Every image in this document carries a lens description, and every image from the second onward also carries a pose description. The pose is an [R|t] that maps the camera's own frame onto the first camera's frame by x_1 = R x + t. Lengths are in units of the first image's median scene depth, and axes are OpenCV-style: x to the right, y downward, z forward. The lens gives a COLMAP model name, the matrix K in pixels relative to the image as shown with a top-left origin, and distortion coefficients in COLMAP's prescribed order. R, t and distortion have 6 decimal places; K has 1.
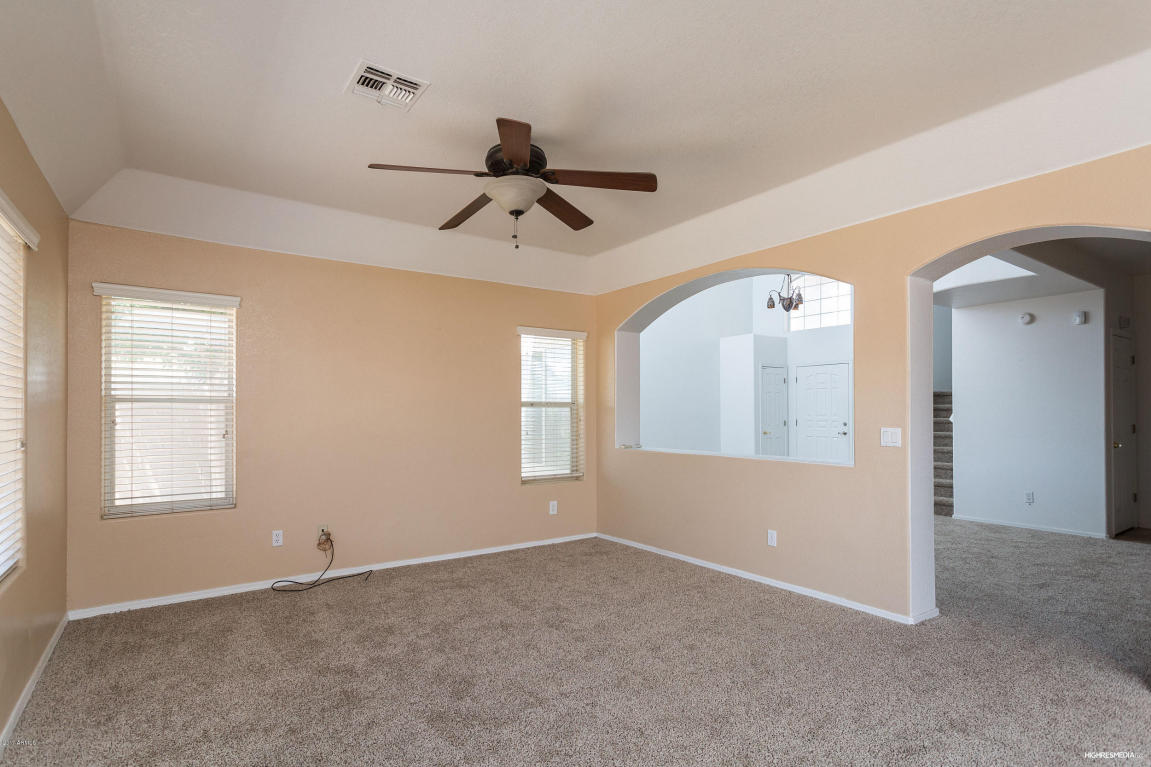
lens RADIAL K [[563.3, 0, 576.7], [0, 563.3, 392.5], [0, 0, 1]] dist [0.001841, -0.001115]
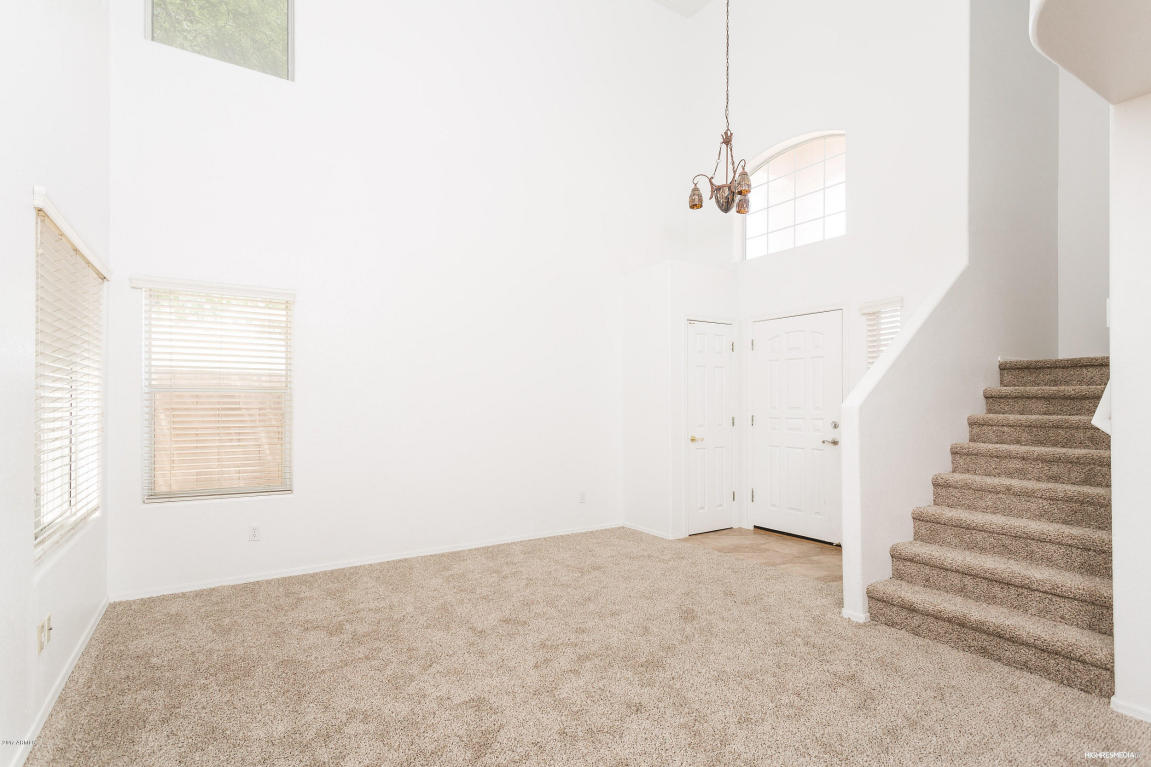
lens RADIAL K [[563.3, 0, 573.0], [0, 563.3, 390.4], [0, 0, 1]] dist [0.001841, -0.001115]
pose [[0.999572, -0.005666, -0.028690, 0.200501], [0.006308, 0.999730, 0.022344, 0.008540], [0.028556, -0.022515, 0.999339, 0.379261]]
